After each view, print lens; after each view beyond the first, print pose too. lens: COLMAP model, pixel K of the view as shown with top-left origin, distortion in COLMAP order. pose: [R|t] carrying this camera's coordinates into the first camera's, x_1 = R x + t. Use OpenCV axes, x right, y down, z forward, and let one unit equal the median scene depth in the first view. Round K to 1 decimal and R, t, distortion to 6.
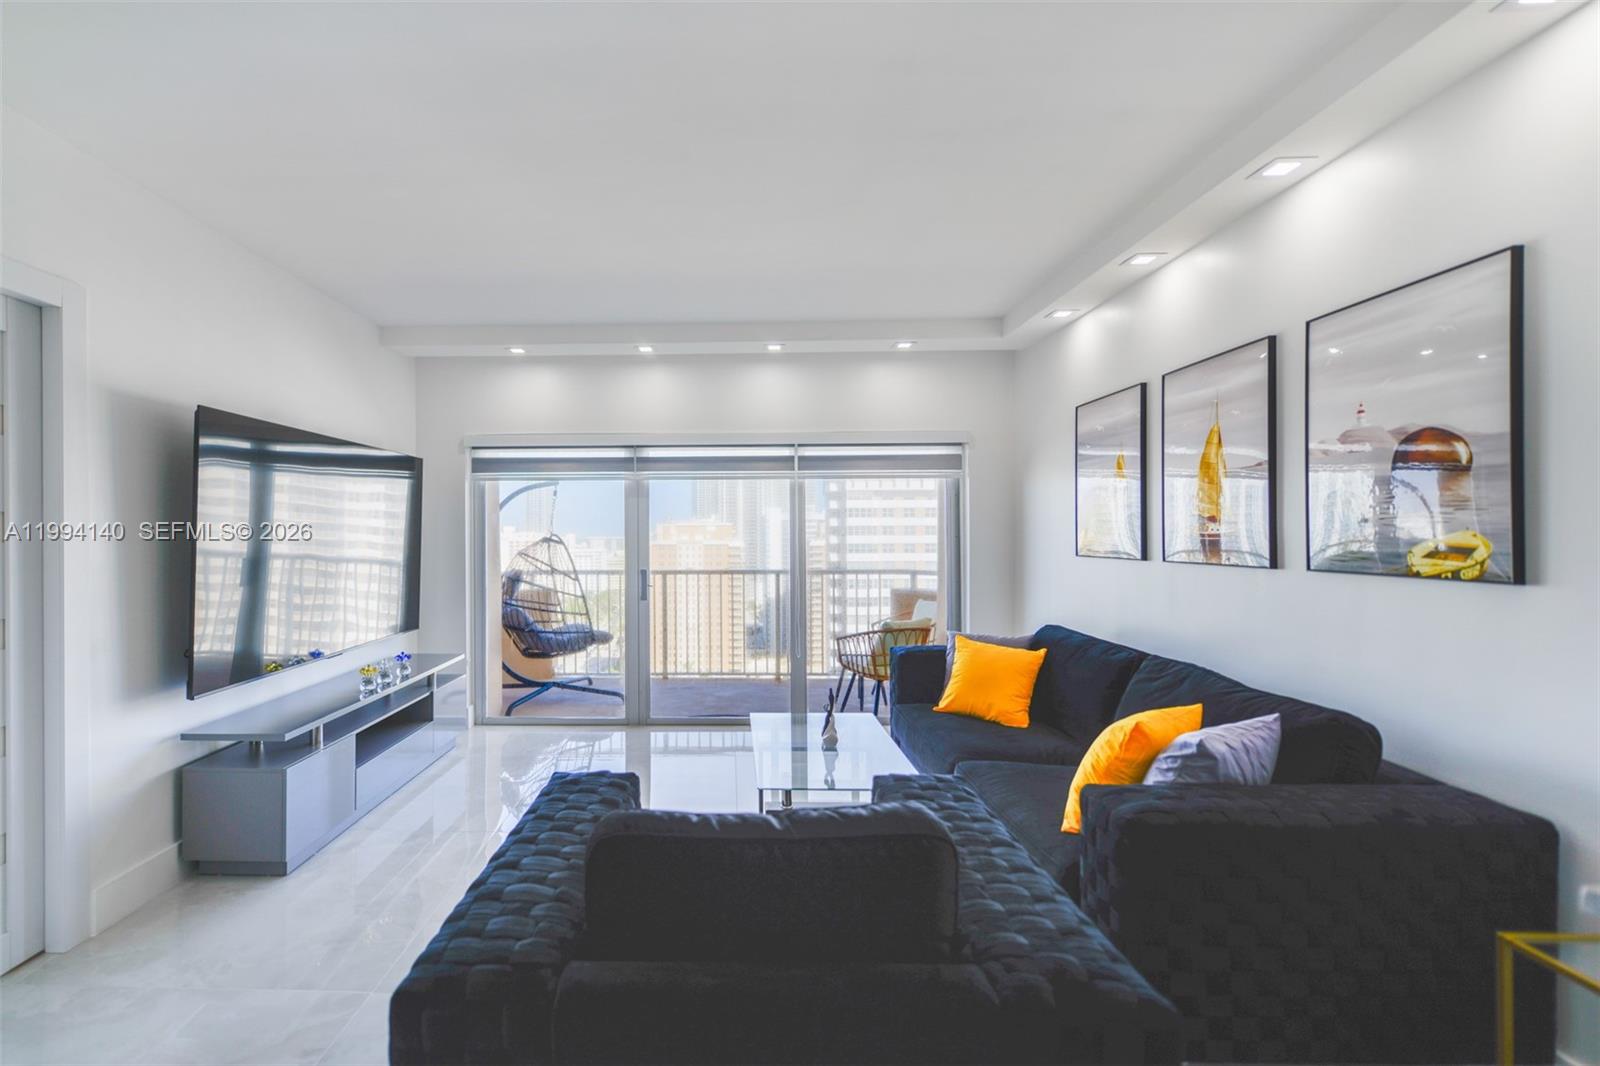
lens RADIAL K [[695.2, 0, 704.9], [0, 695.2, 532.7], [0, 0, 1]] dist [-0.001090, -0.002383]
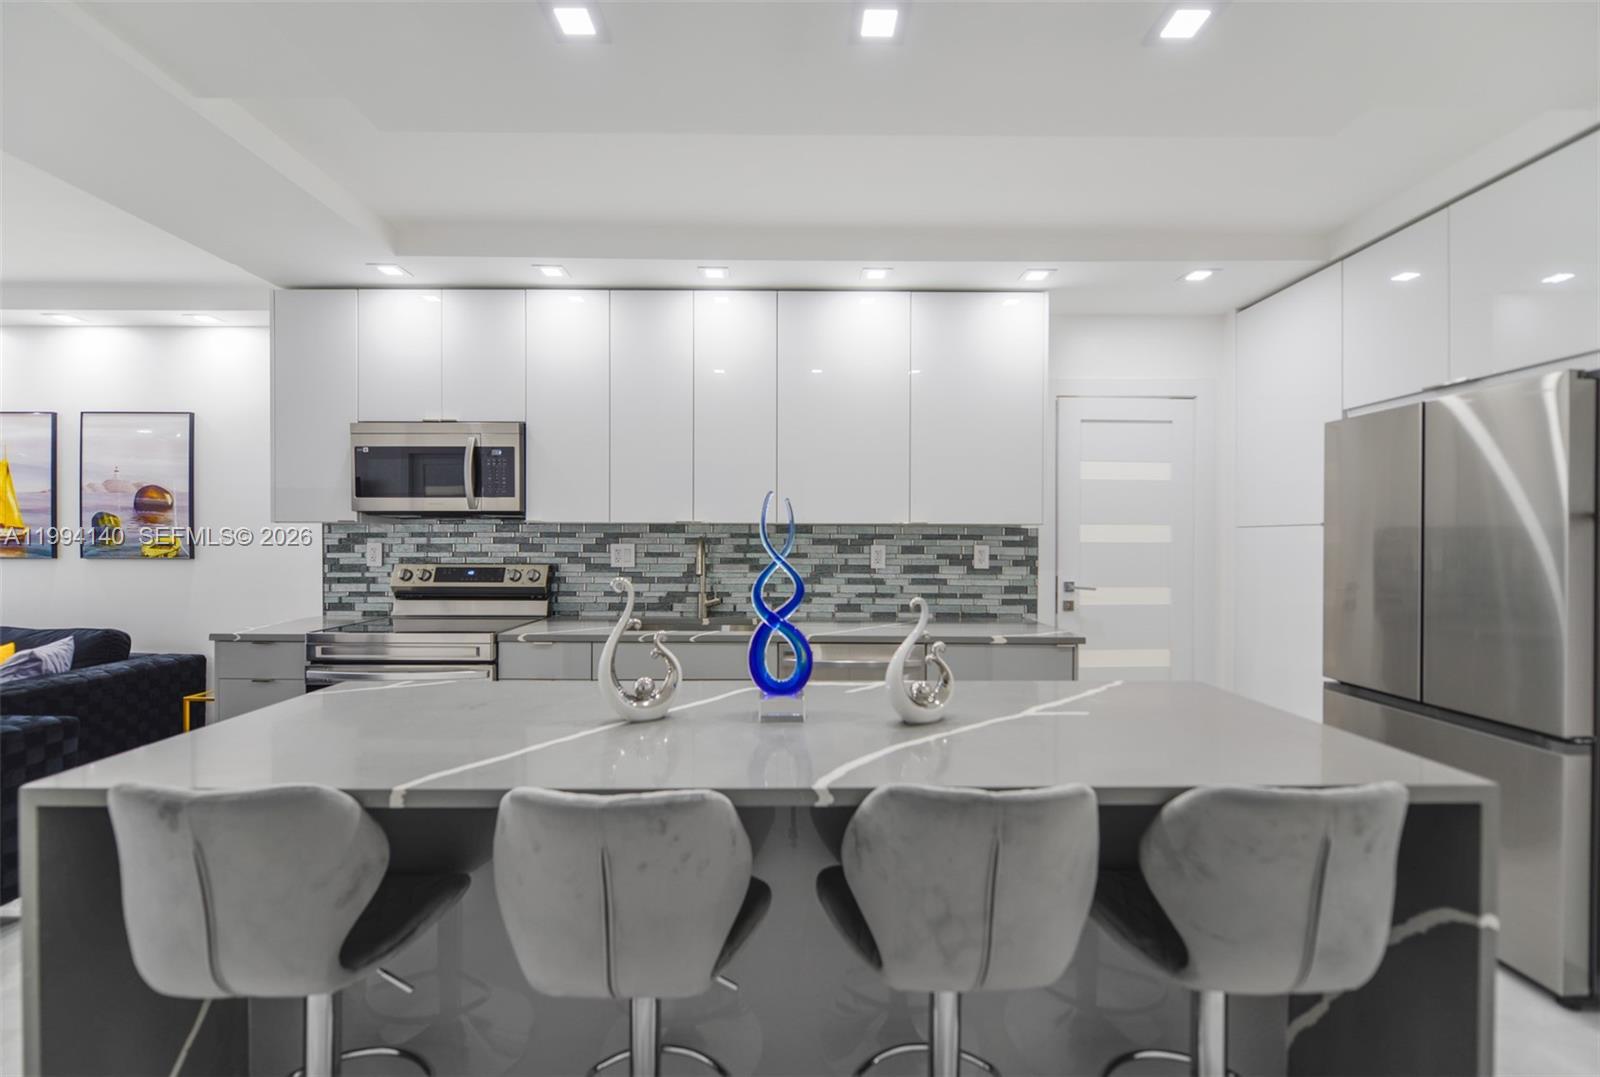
lens RADIAL K [[628.3, 0, 799.1], [0, 628.3, 544.6], [0, 0, 1]] dist [-0.003057, -0.001906]
pose [[-0.061225, -0.004876, 0.998112, -0.388355], [-0.004995, 0.999977, 0.004578, 0.002907], [-0.998111, -0.004706, -0.061248, -0.337076]]
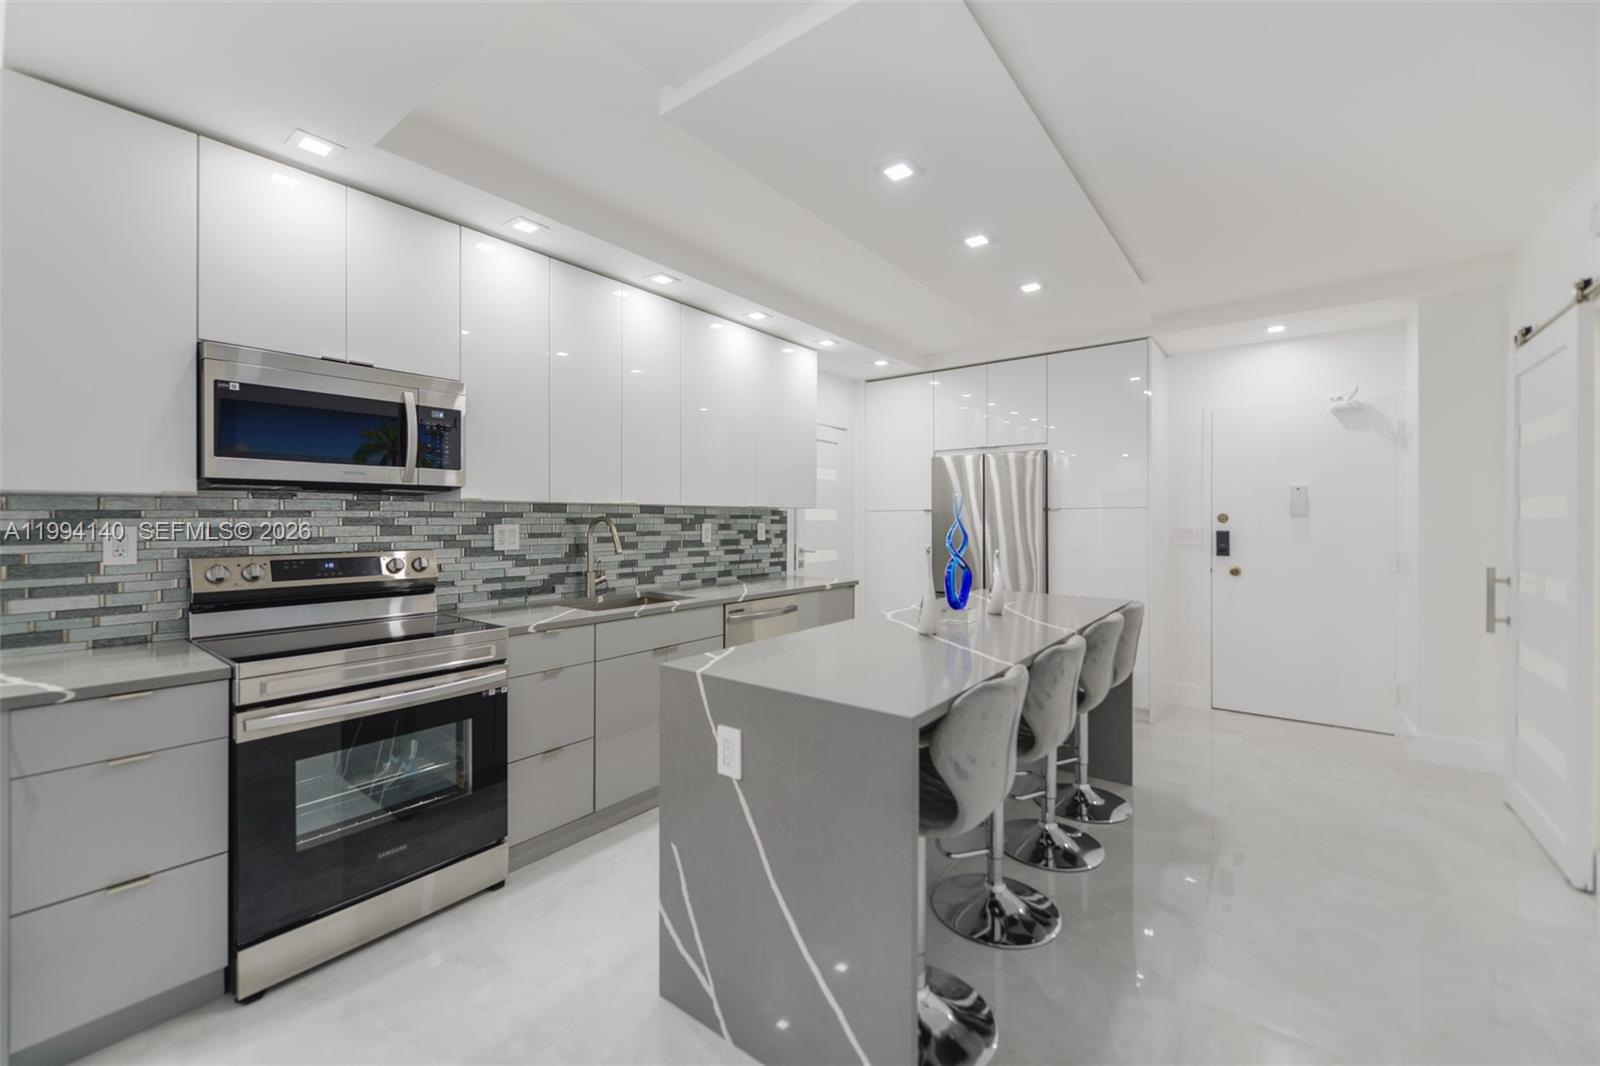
lens RADIAL K [[628.3, 0, 780.1], [0, 628.3, 520.8], [0, 0, 1]] dist [-0.003057, -0.001906]
pose [[-0.810020, 0.002112, 0.586398, -0.271171], [0.001808, 0.999998, -0.001105, 0.003854], [-0.586399, 0.000165, -0.810022, 0.193825]]
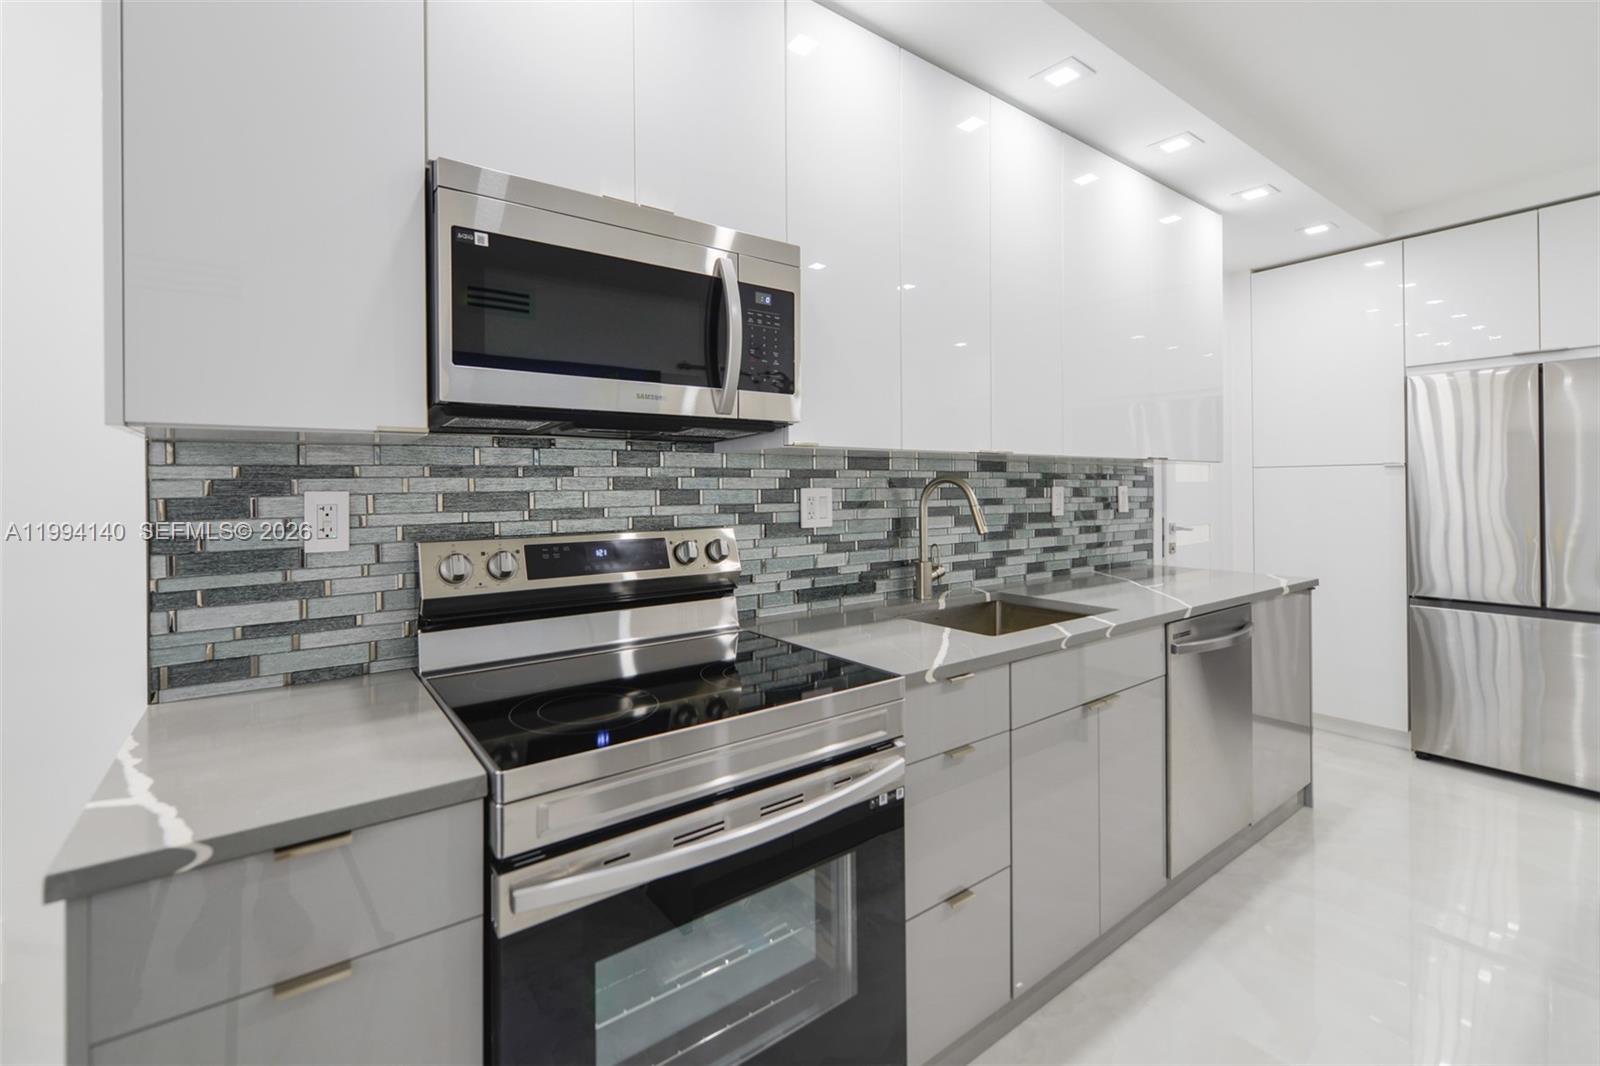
lens RADIAL K [[668.5, 0, 751.5], [0, 668.5, 488.0], [0, 0, 1]] dist [0.004461, -0.001102]
pose [[-0.604707, 0.008487, 0.796403, 0.014448], [0.008352, 0.999956, -0.004314, 0.007982], [-0.796404, 0.004043, -0.604751, 0.139287]]
